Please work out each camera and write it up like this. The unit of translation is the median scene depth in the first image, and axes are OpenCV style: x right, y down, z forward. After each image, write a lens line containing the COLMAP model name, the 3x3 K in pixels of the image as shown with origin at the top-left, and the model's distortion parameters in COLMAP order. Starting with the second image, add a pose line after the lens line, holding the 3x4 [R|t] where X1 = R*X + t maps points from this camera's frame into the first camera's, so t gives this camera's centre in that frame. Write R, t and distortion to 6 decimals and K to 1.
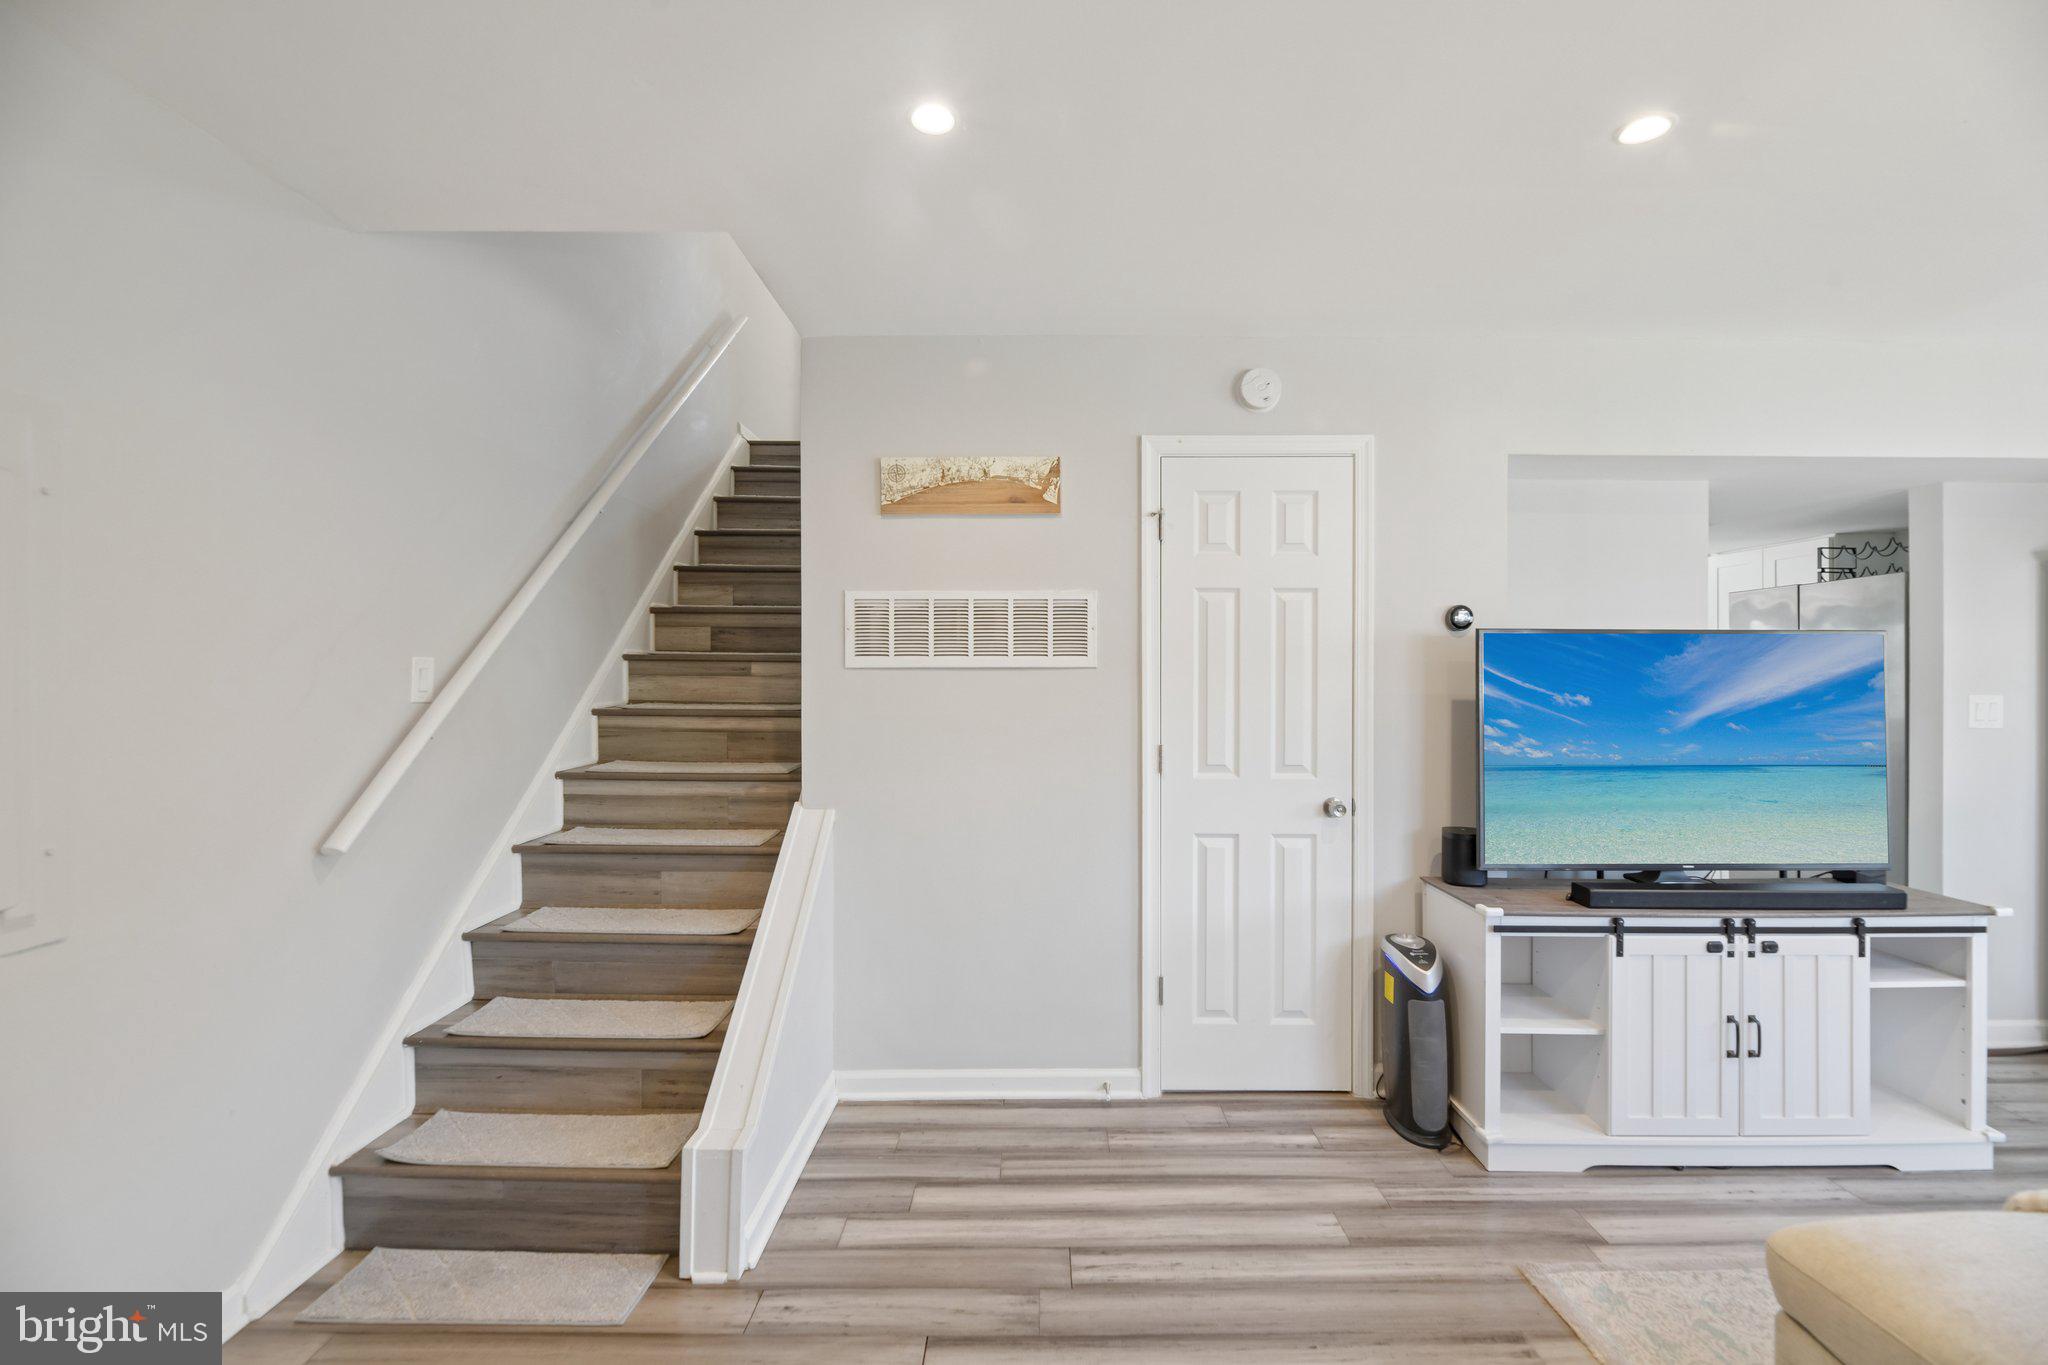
lens RADIAL K [[838.7, 0, 1050.5], [0, 838.7, 674.3], [0, 0, 1]] dist [0.020156, -0.007740]
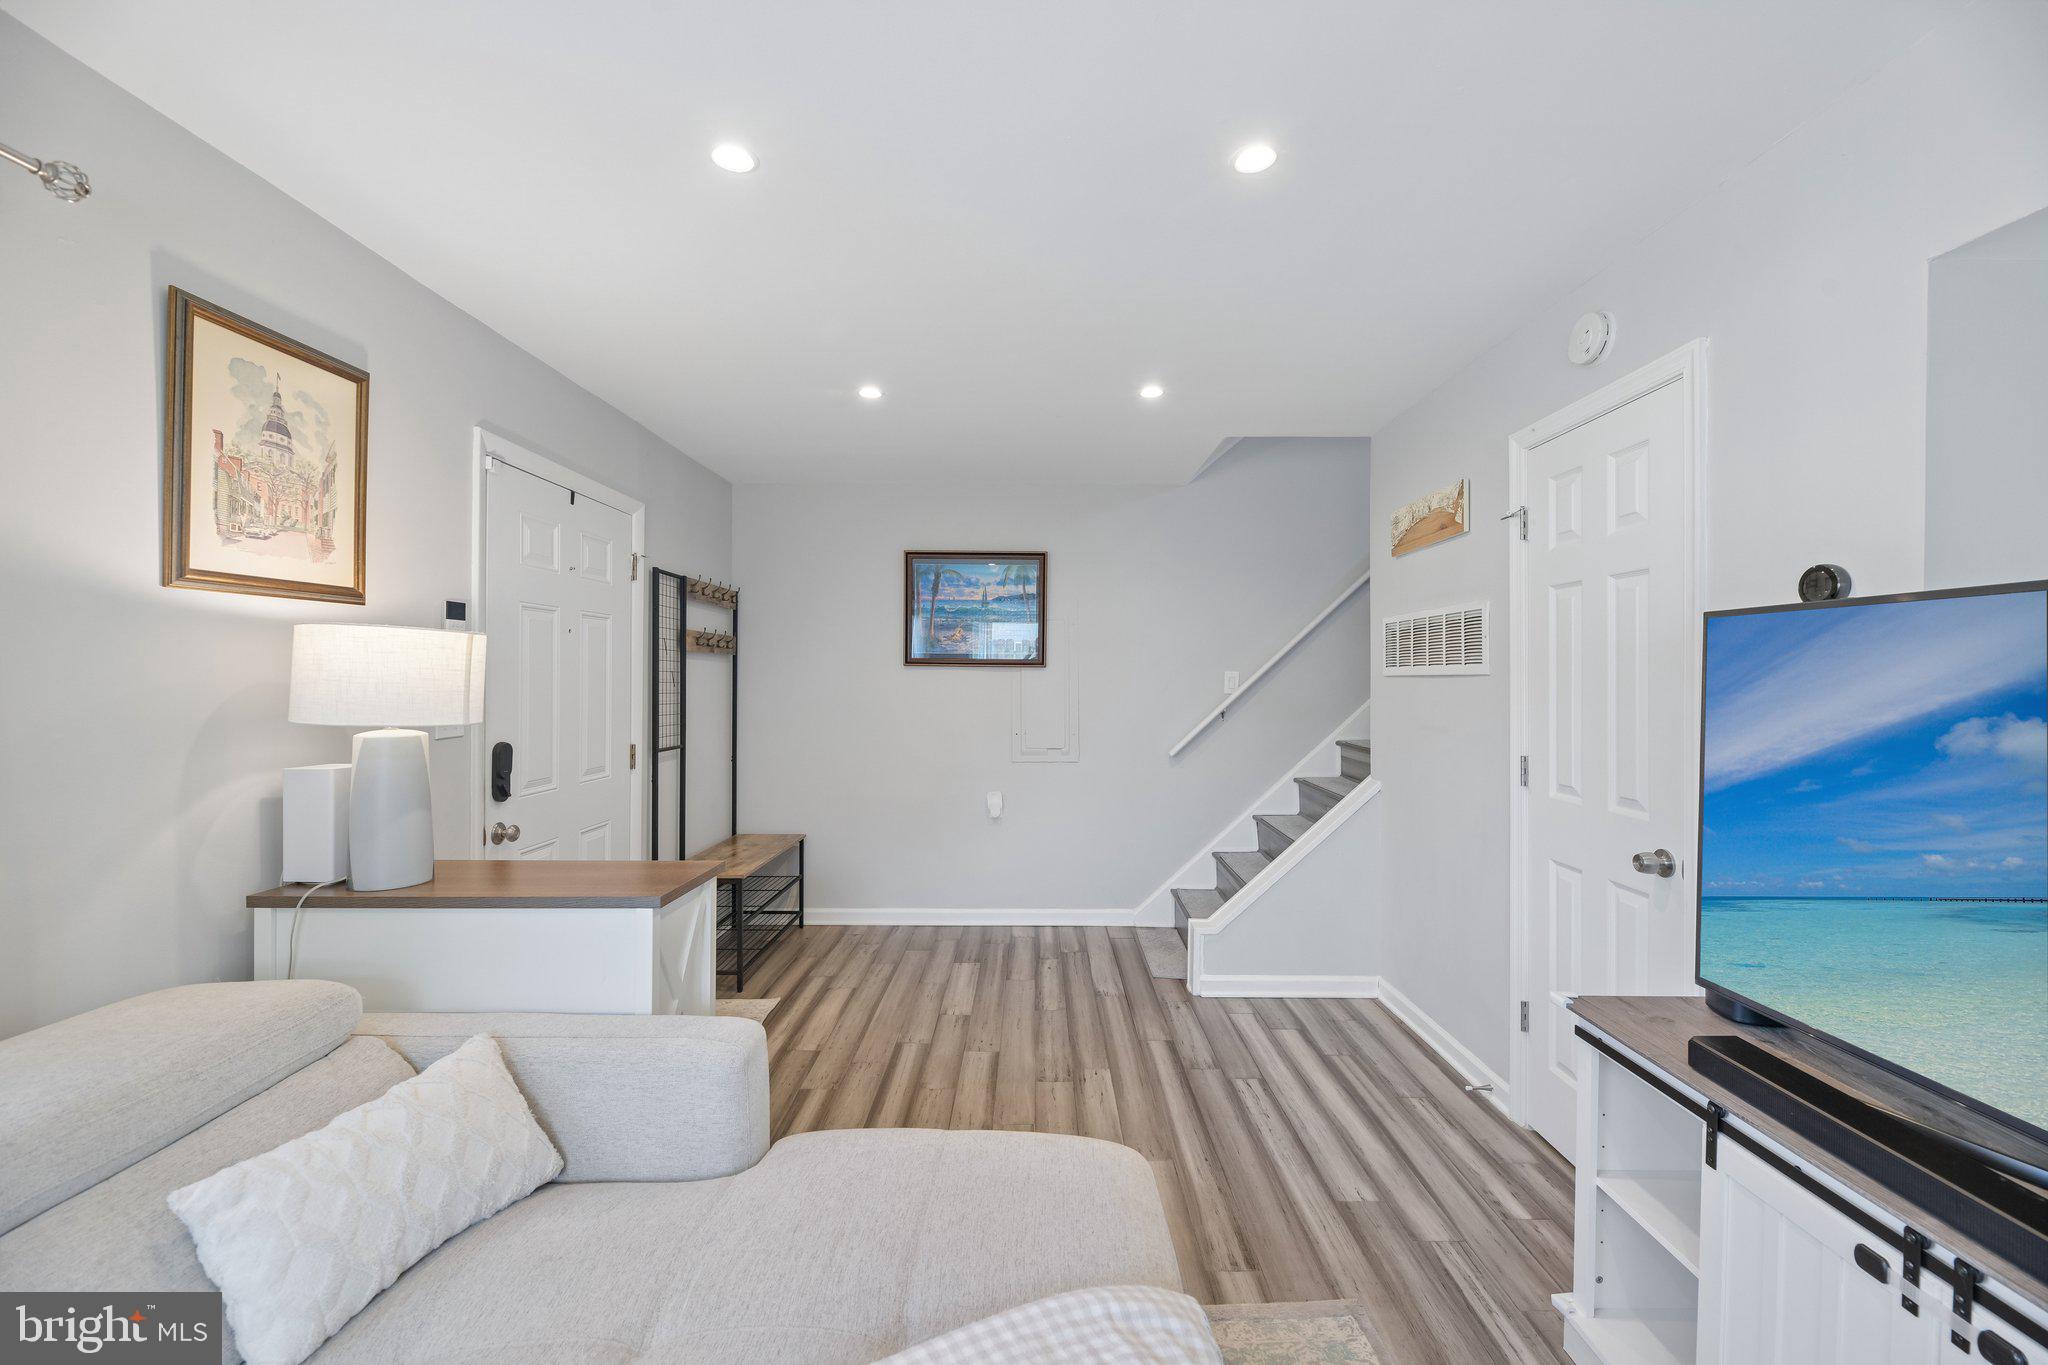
lens RADIAL K [[833.4, 0, 1024.2], [0, 833.4, 672.8], [0, 0, 1]] dist [0.001218, 0.000363]
pose [[-0.024438, -0.008160, -0.999668, 1.252608], [0.000581, 0.999966, -0.008177, -0.003304], [0.999701, -0.000780, -0.024433, 0.535216]]
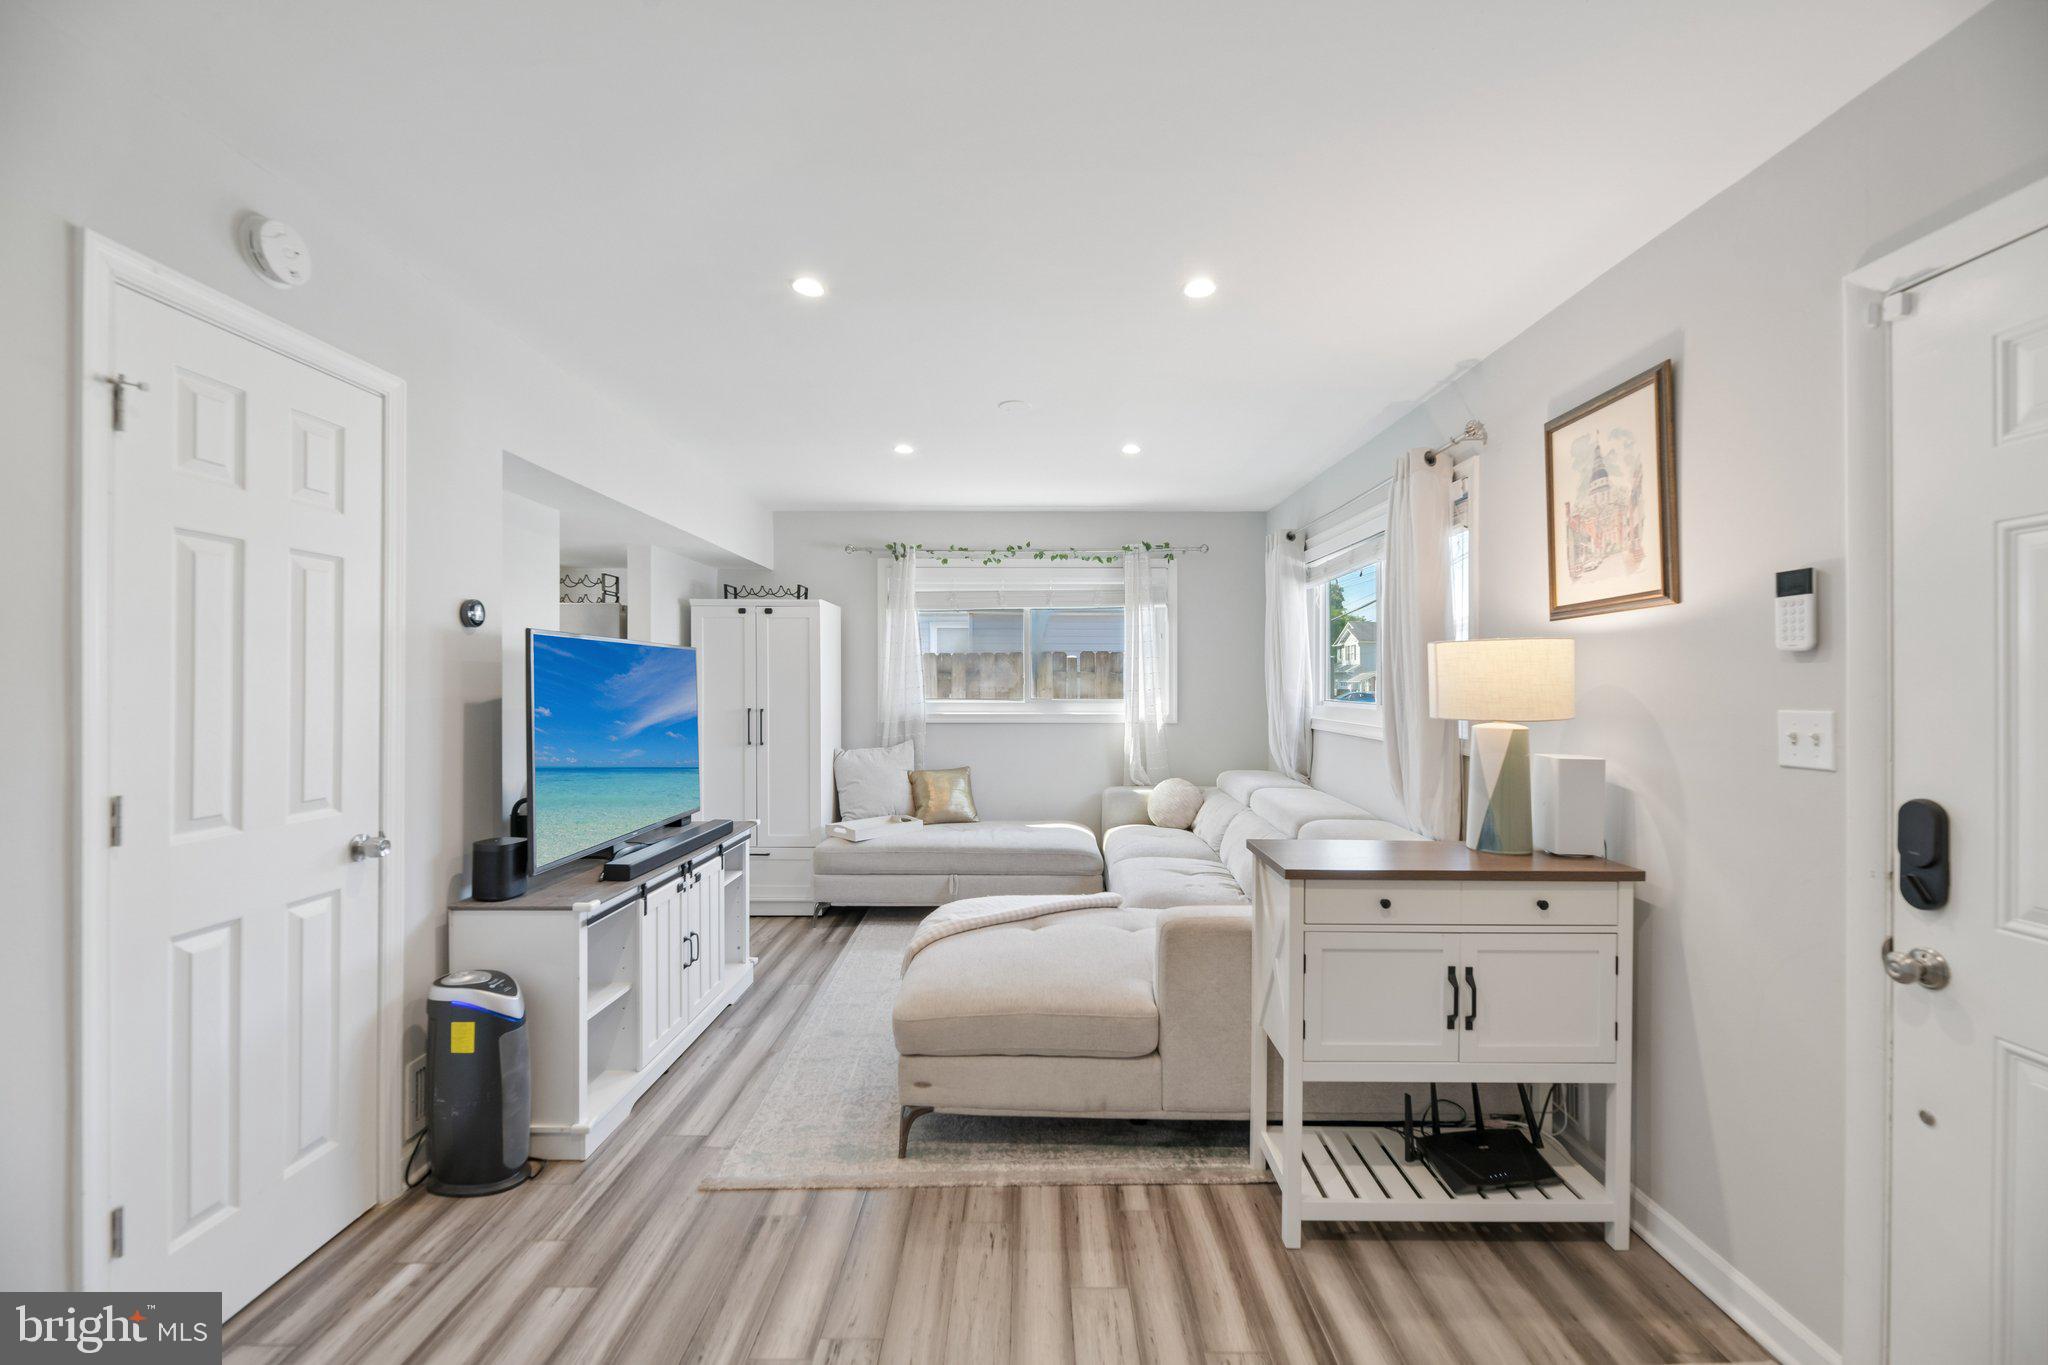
lens RADIAL K [[833.4, 0, 1024.2], [0, 833.4, 672.8], [0, 0, 1]] dist [0.001218, 0.000363]
pose [[0.017483, 0.012673, 0.999767, -0.485601], [-0.009332, 0.999878, -0.012511, 0.003354], [-0.999804, -0.009111, 0.017599, 0.448589]]
